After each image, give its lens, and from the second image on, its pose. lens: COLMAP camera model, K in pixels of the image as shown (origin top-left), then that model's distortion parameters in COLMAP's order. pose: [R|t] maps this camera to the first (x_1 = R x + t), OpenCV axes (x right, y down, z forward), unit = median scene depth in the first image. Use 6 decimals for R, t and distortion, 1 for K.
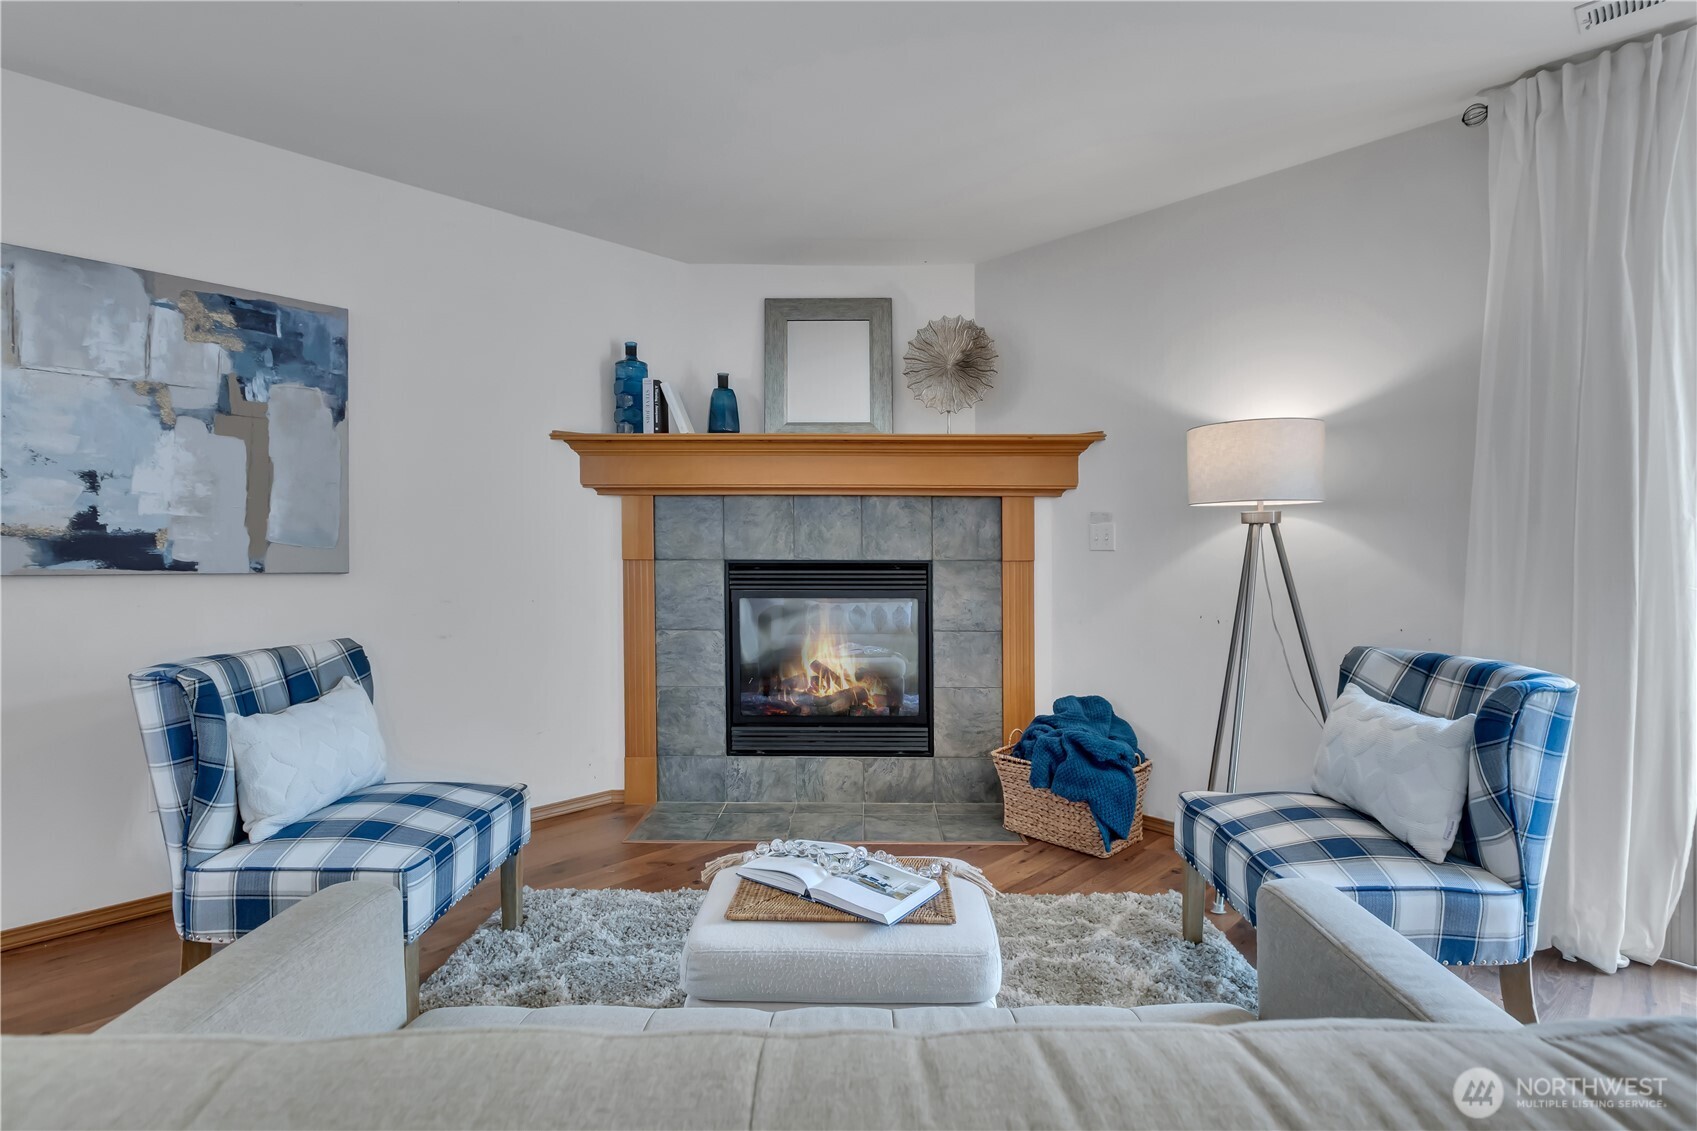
lens RADIAL K [[806.8, 0, 853.4], [0, 806.8, 560.7], [0, 0, 1]] dist [-0.000333, -0.000232]
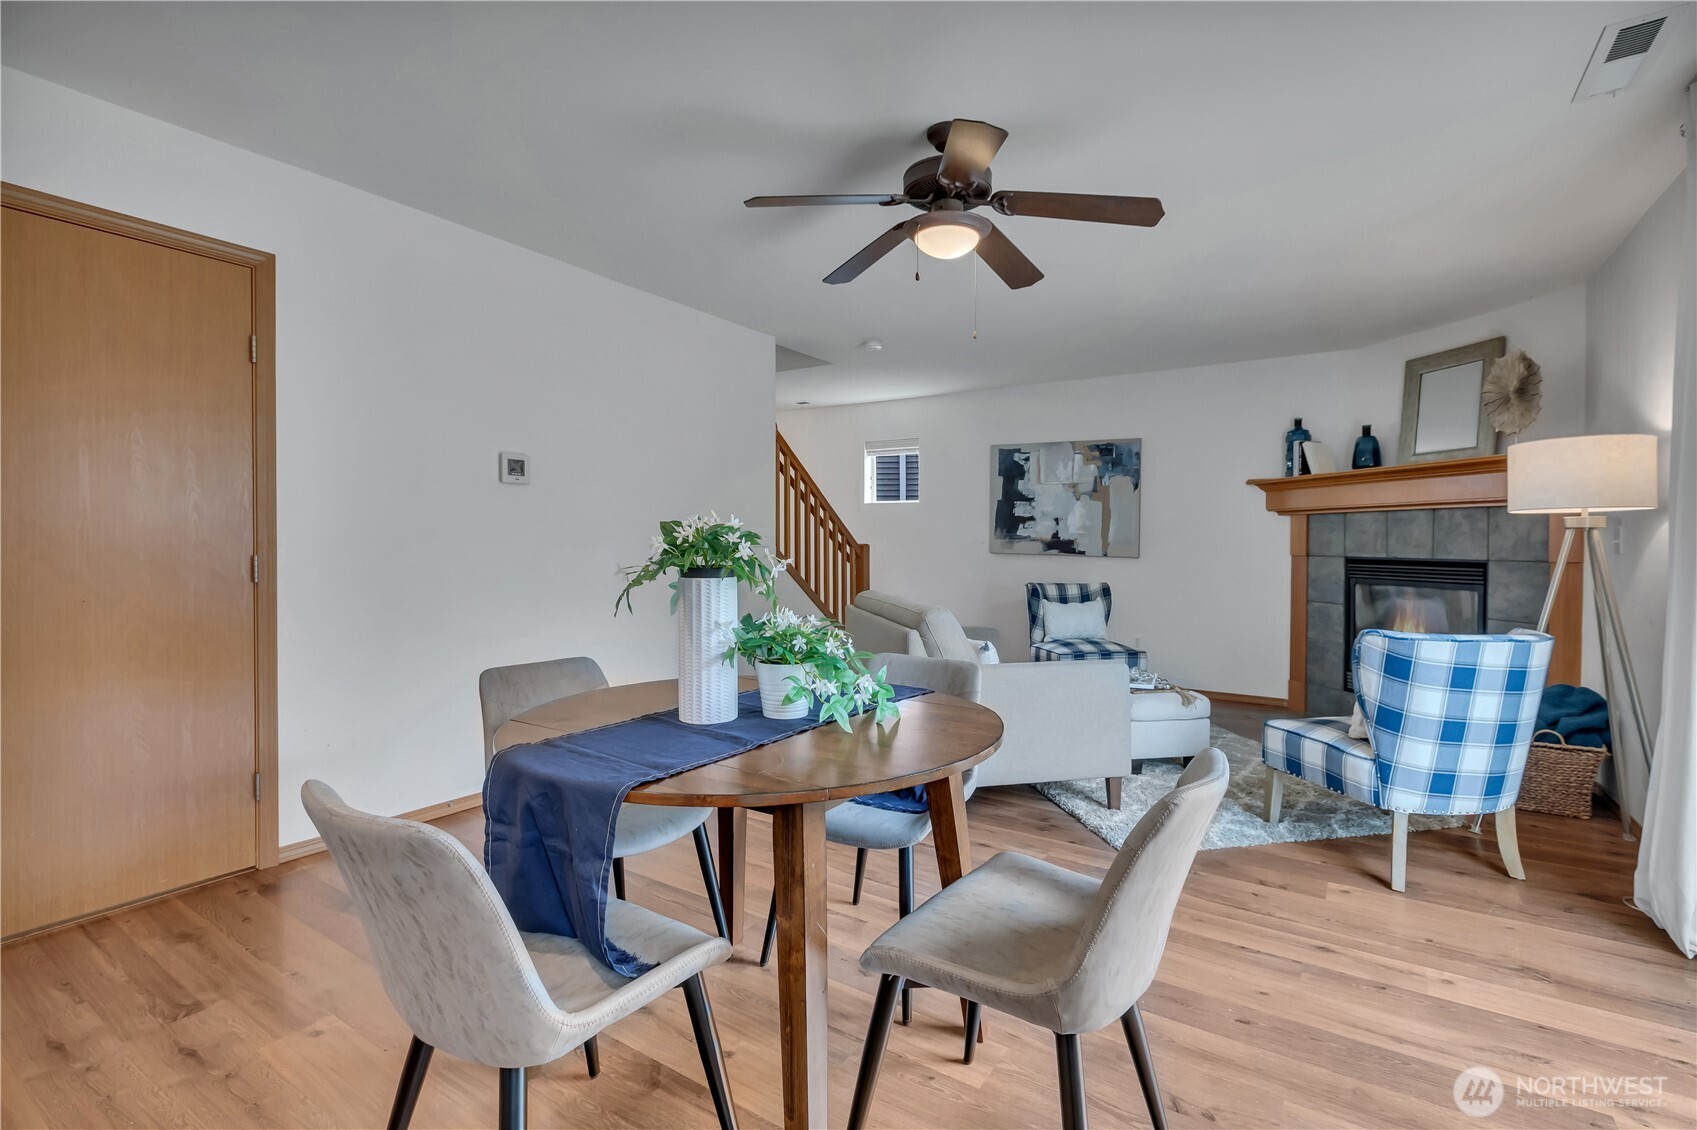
lens RADIAL K [[748.0, 0, 860.9], [0, 748.0, 607.0], [0, 0, 1]] dist [0.001045, 0.000194]
pose [[0.221872, 0.084309, -0.971424, 0.988568], [-0.027915, 0.996396, 0.080100, 0.005740], [0.974676, 0.009345, 0.223426, -0.164964]]
